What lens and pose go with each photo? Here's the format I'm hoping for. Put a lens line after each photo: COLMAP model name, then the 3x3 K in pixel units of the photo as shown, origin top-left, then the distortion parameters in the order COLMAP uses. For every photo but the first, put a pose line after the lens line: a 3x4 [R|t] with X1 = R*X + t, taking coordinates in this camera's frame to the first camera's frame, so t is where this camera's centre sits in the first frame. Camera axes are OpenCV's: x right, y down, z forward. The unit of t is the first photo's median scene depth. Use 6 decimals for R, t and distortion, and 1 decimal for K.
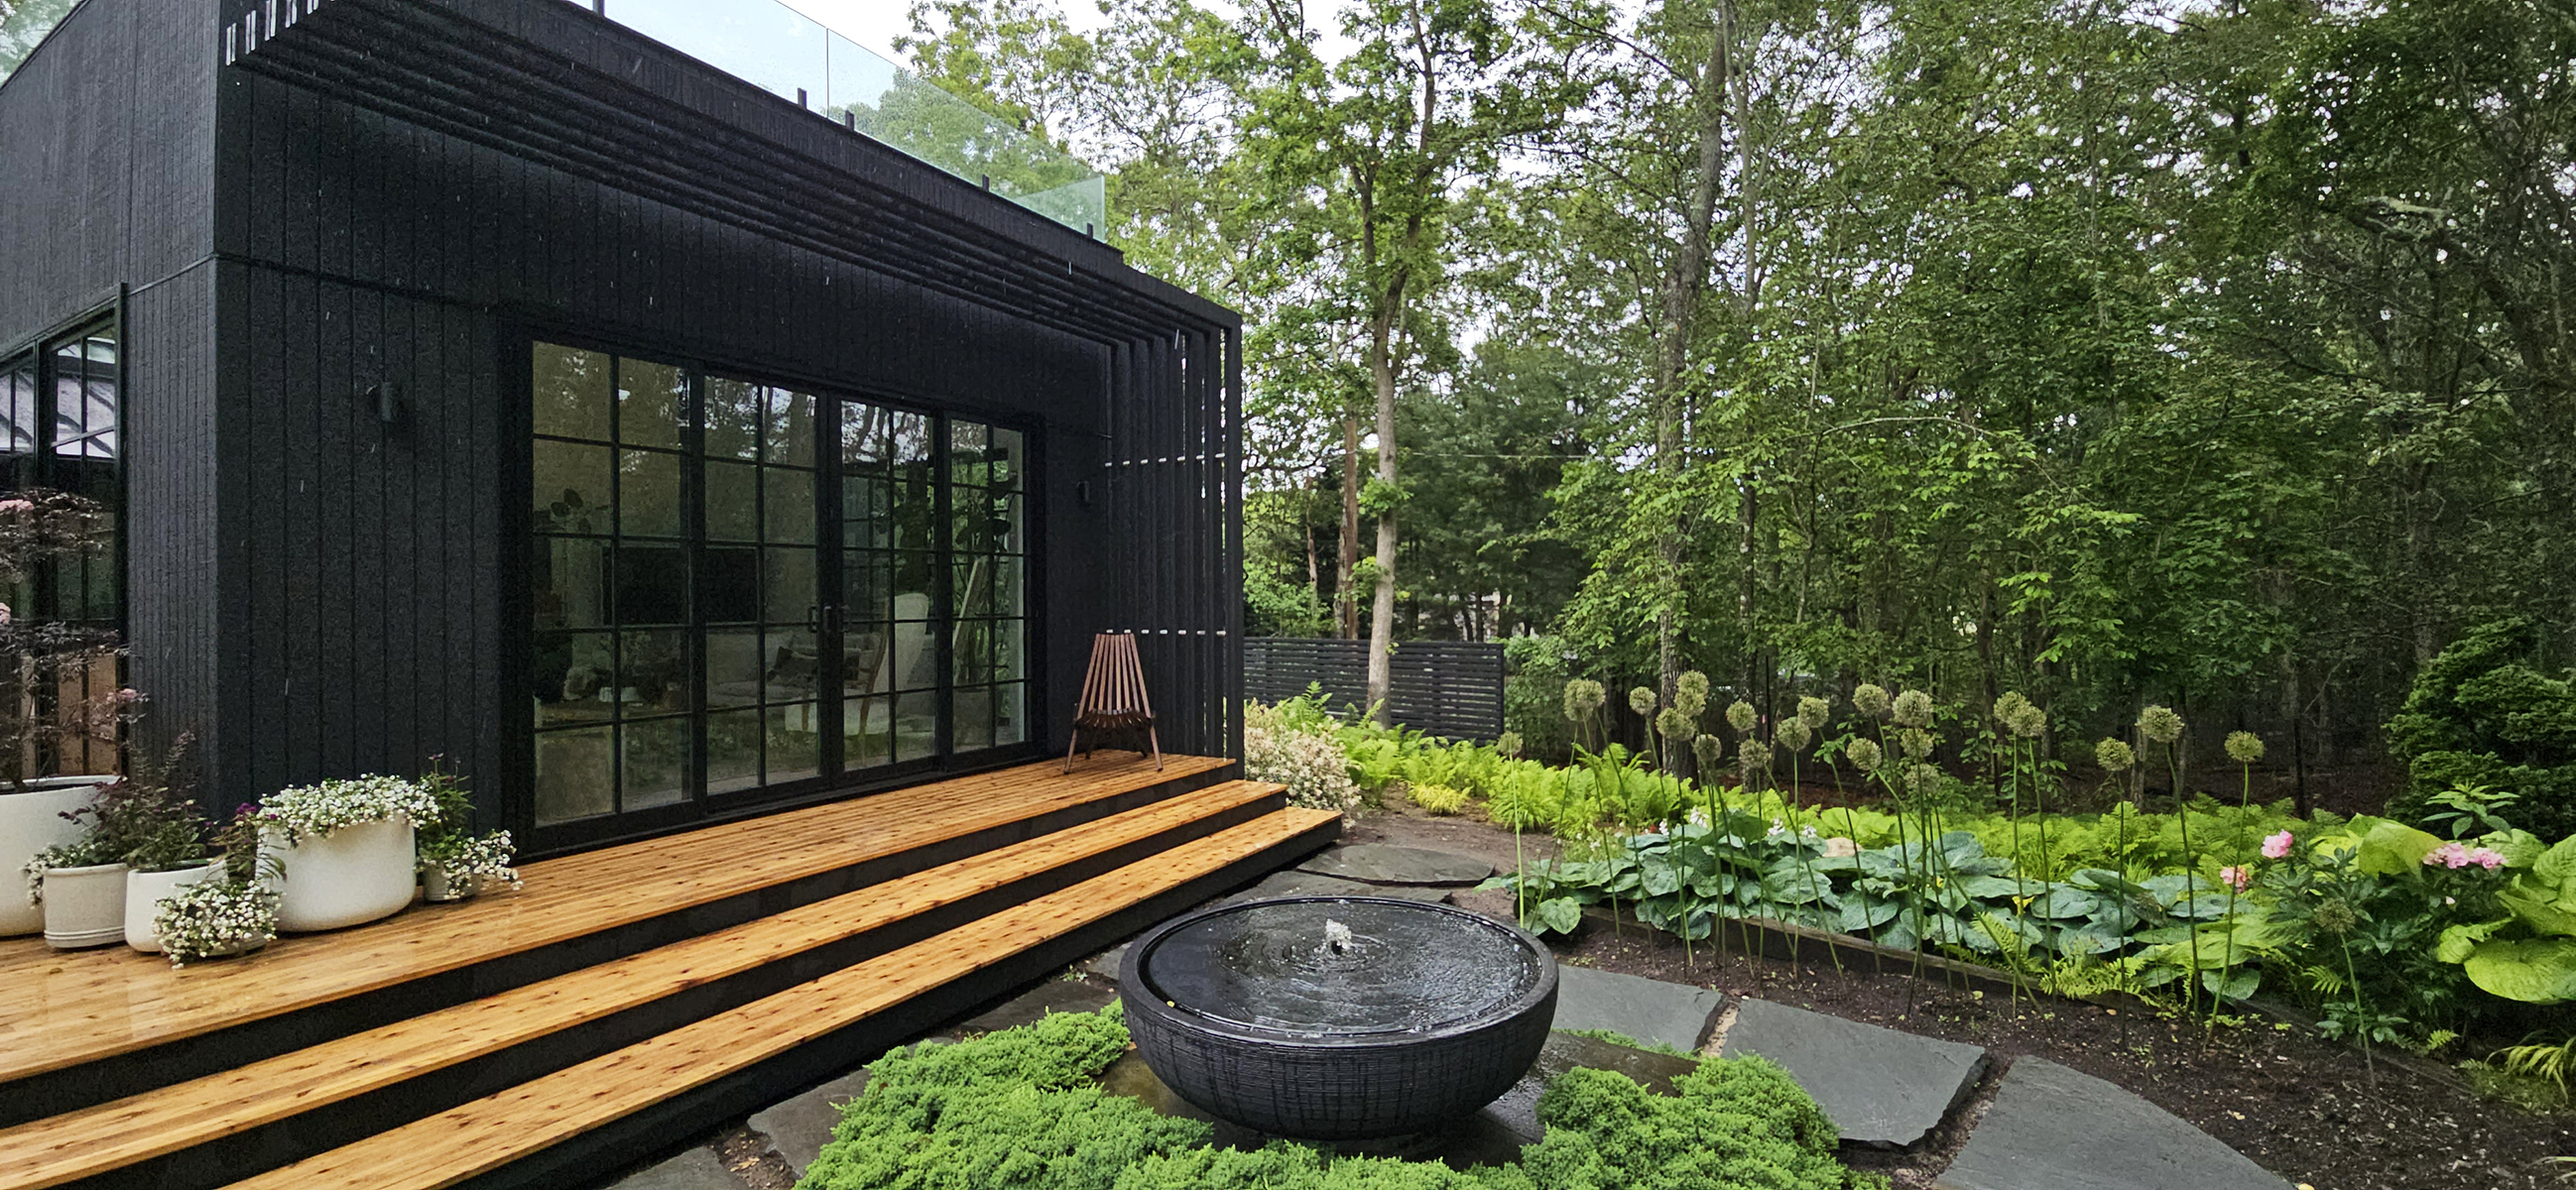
lens RADIAL K [[1077.7, 0, 1288.0], [0, 1077.7, 595.0], [0, 0, 1]] dist [0.012700, -0.015383]
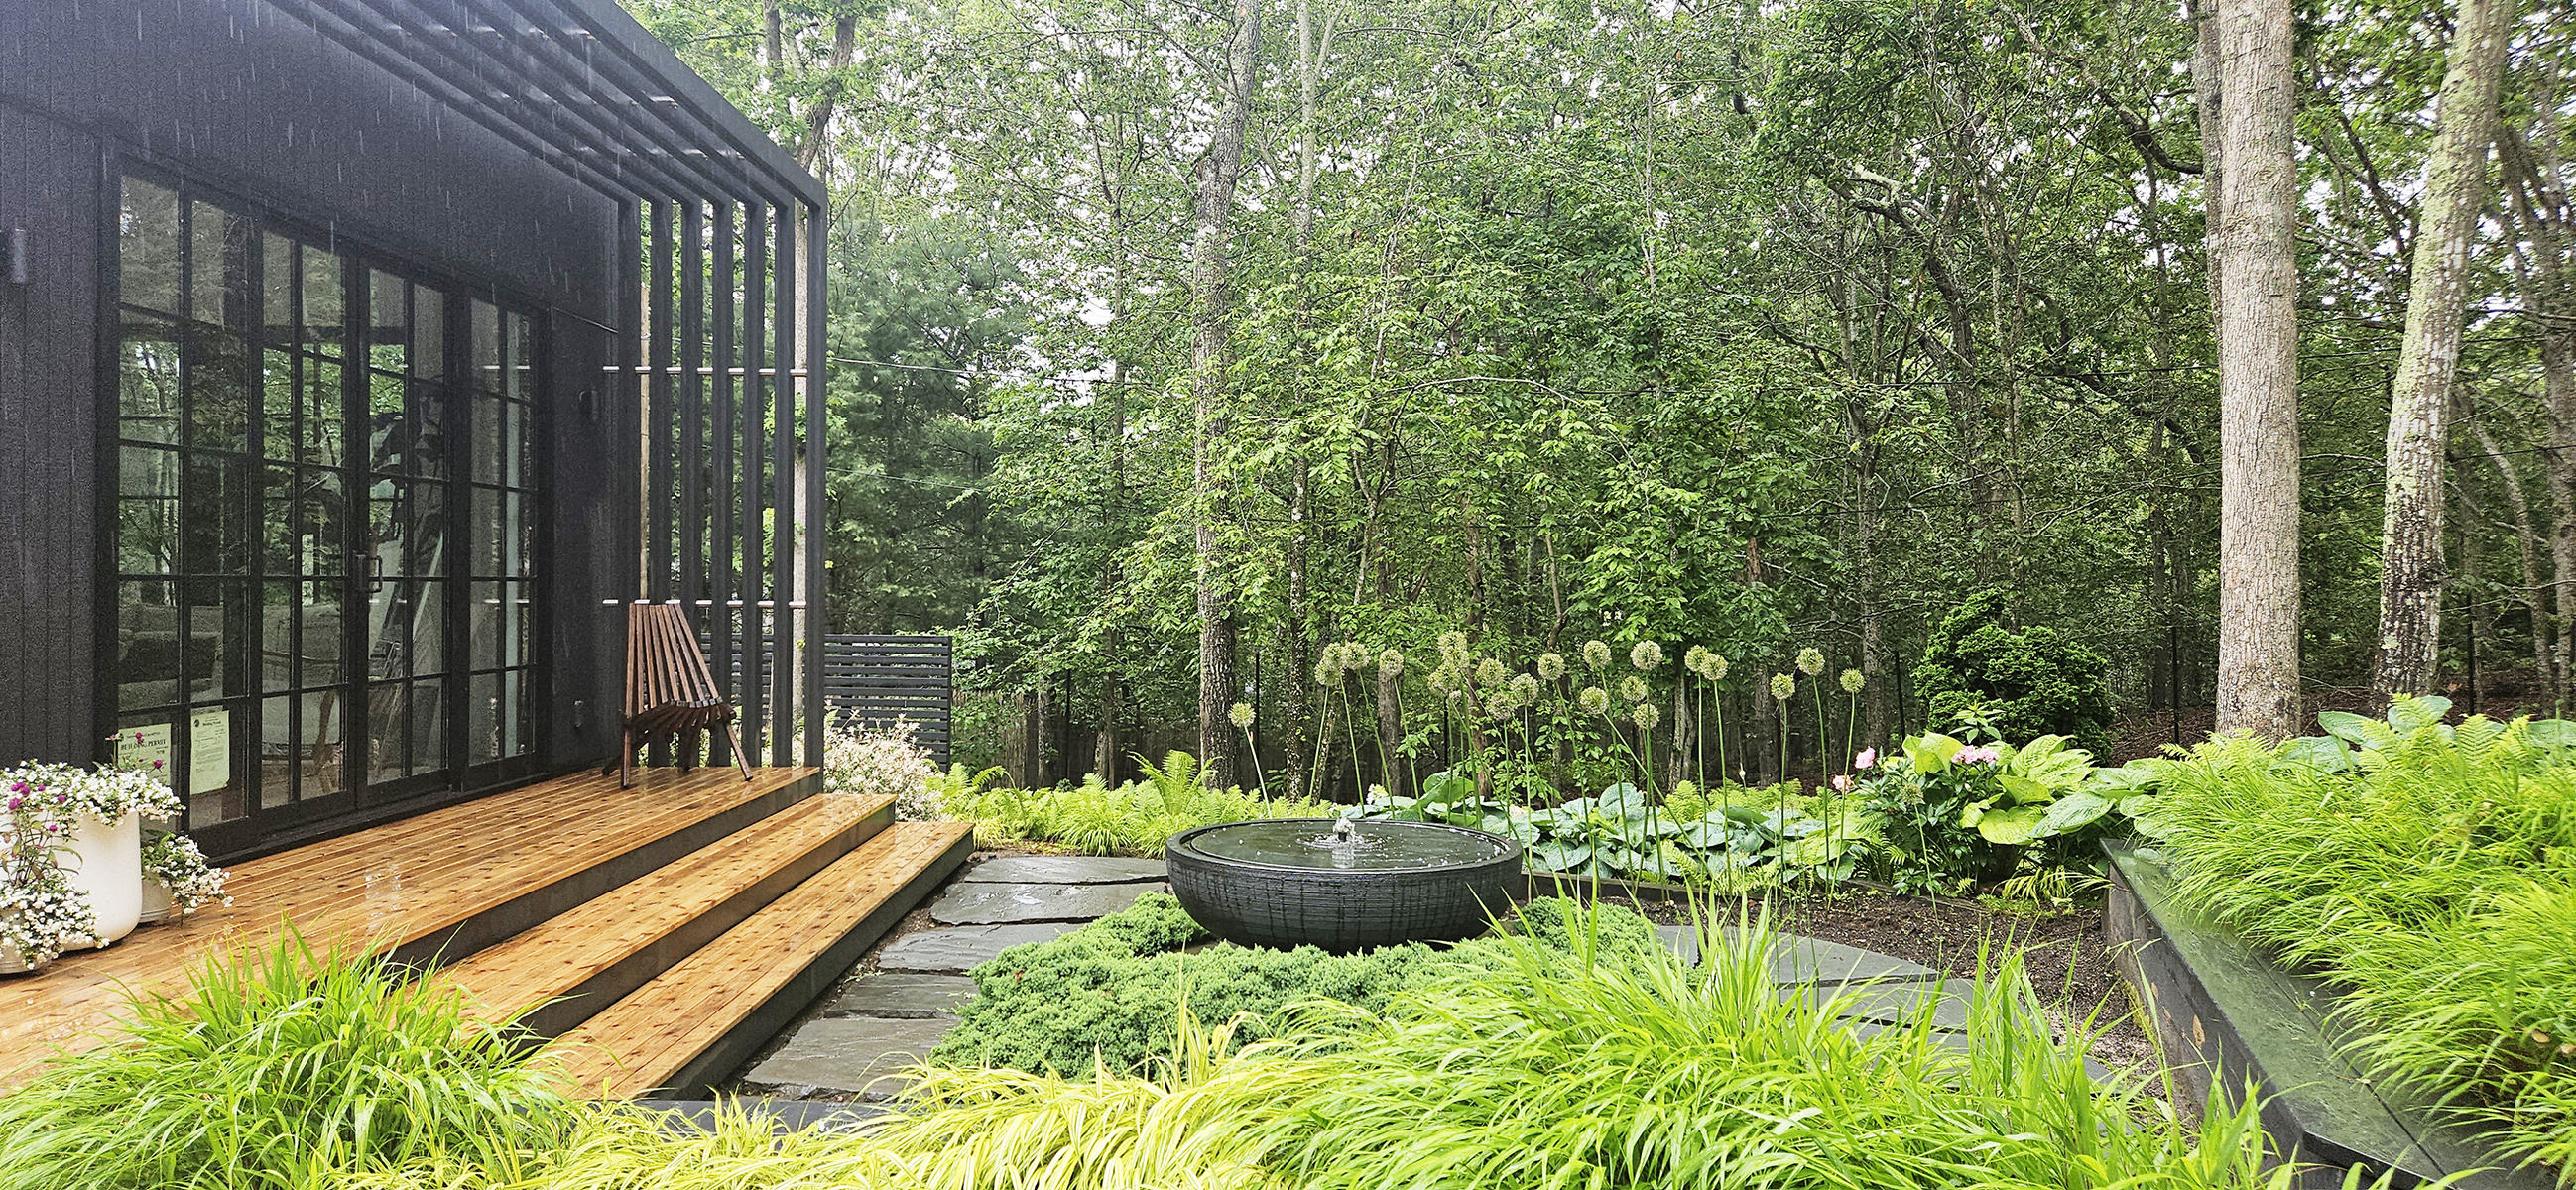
lens RADIAL K [[1758.1, 0, 1288.0], [0, 1758.1, 595.0], [0, 0, 1]] dist [0.003386, 0.000292]
pose [[0.873032, 0.009697, 0.487566, -0.361157], [-0.014236, 0.999883, 0.005603, 0.017005], [-0.487455, -0.011833, 0.873068, -0.253604]]
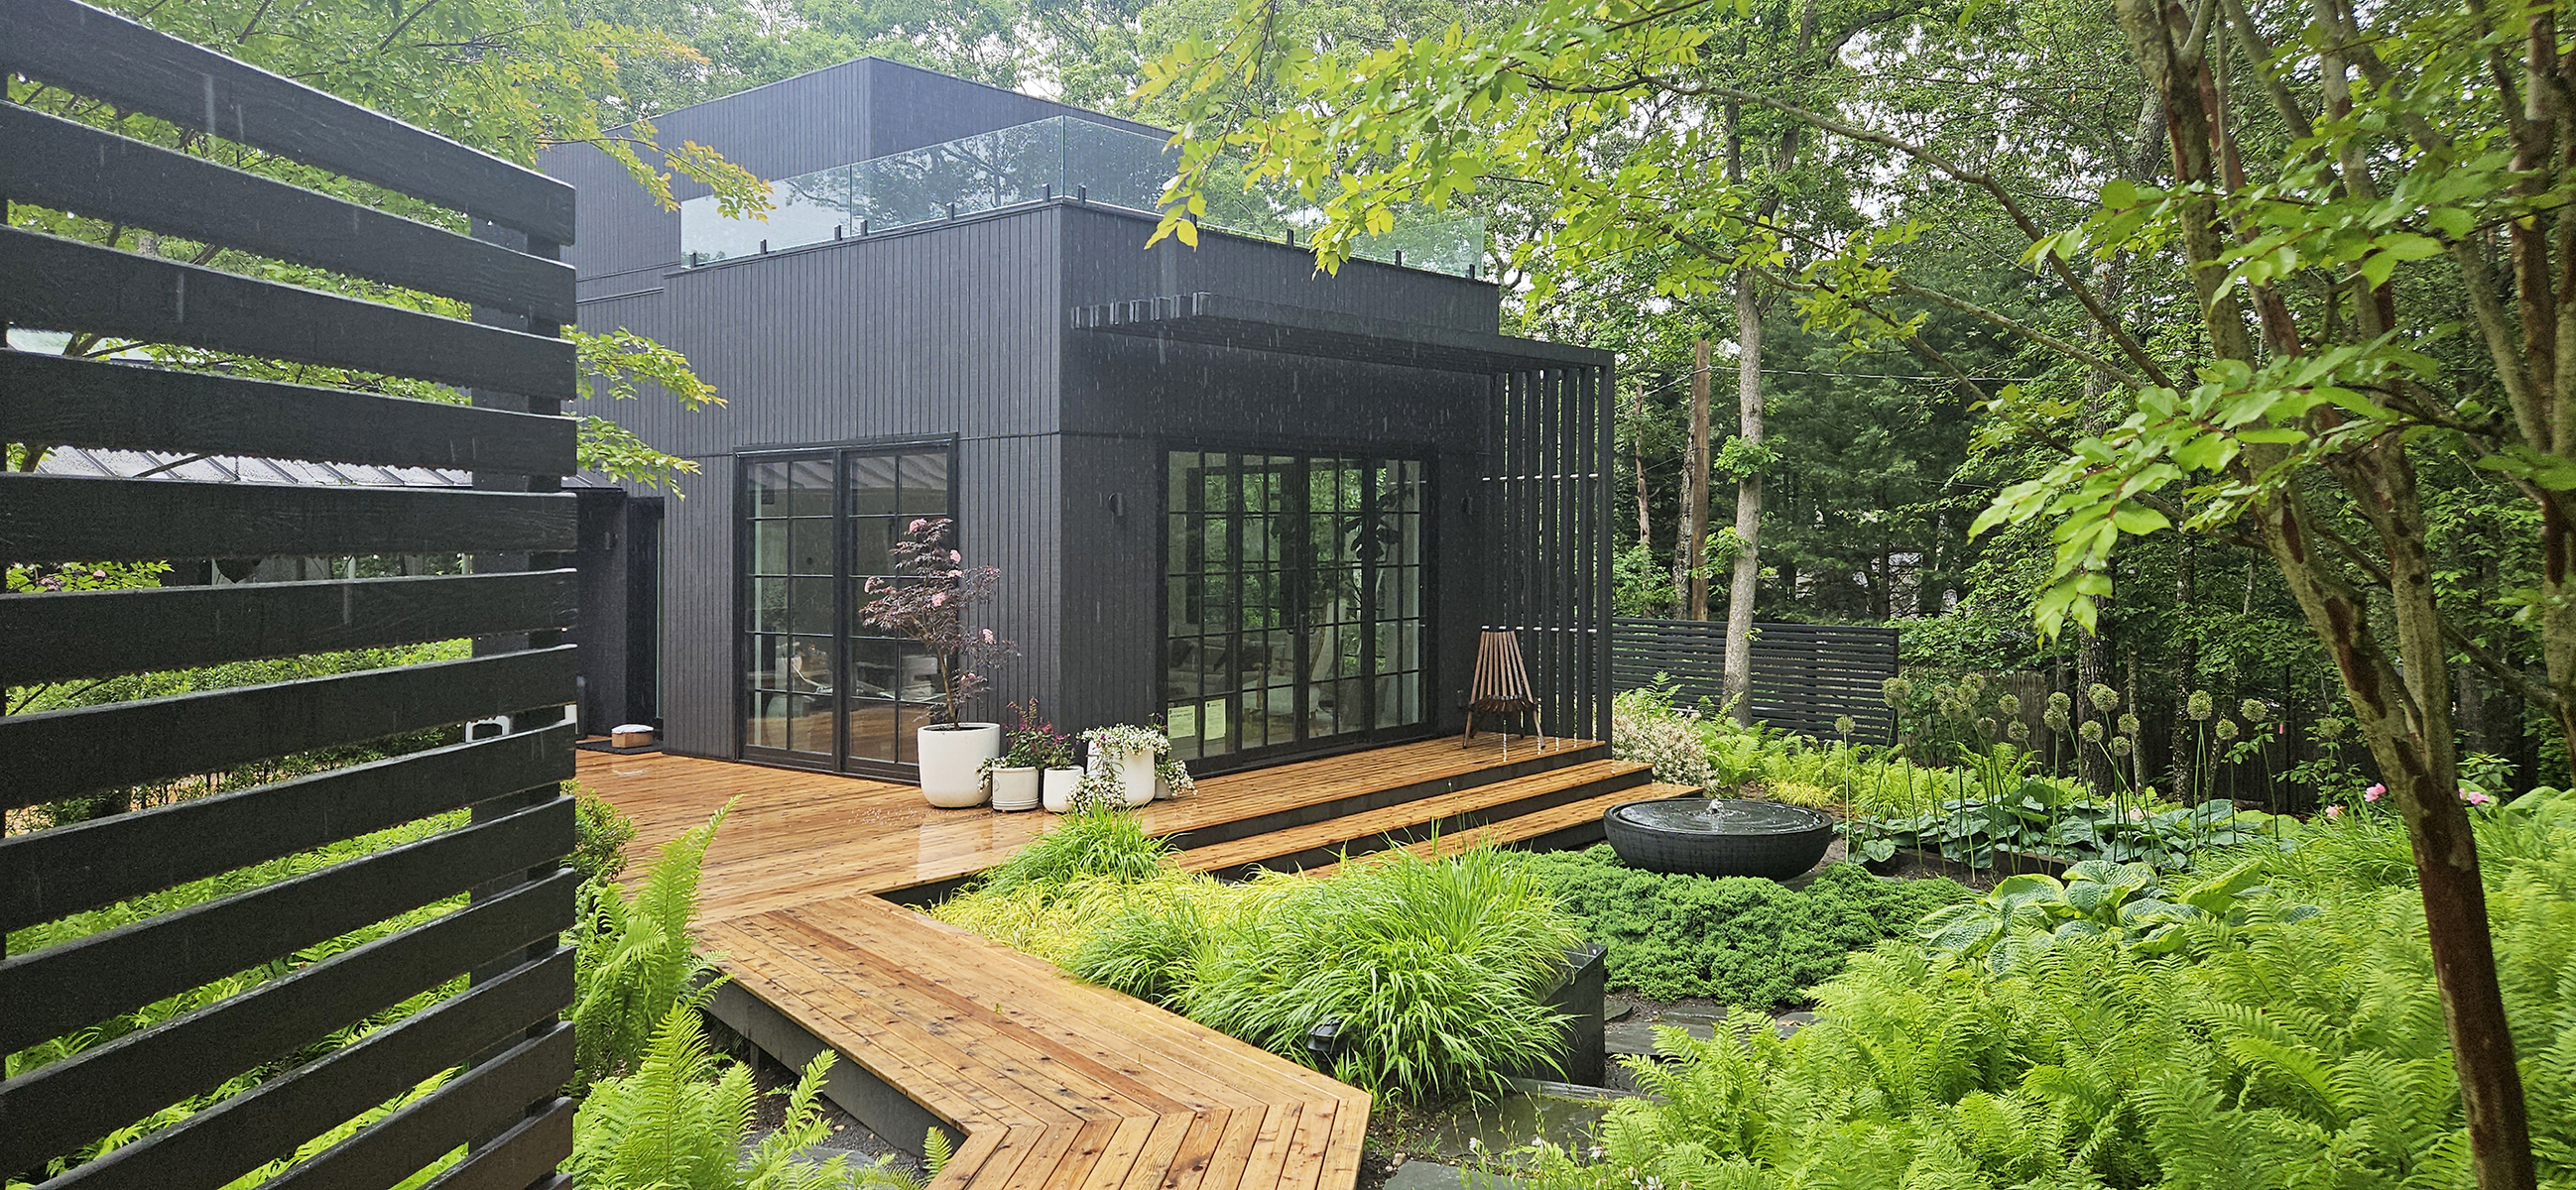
lens RADIAL K [[1675.5, 0, 1208.2], [0, 1675.5, 641.4], [0, 0, 1]] dist [0.070509, -0.000866]
pose [[0.976079, 0.006590, -0.217316, -0.071170], [0.007743, 0.997853, 0.065034, -0.072046], [0.217278, -0.065161, 0.973932, -0.816099]]
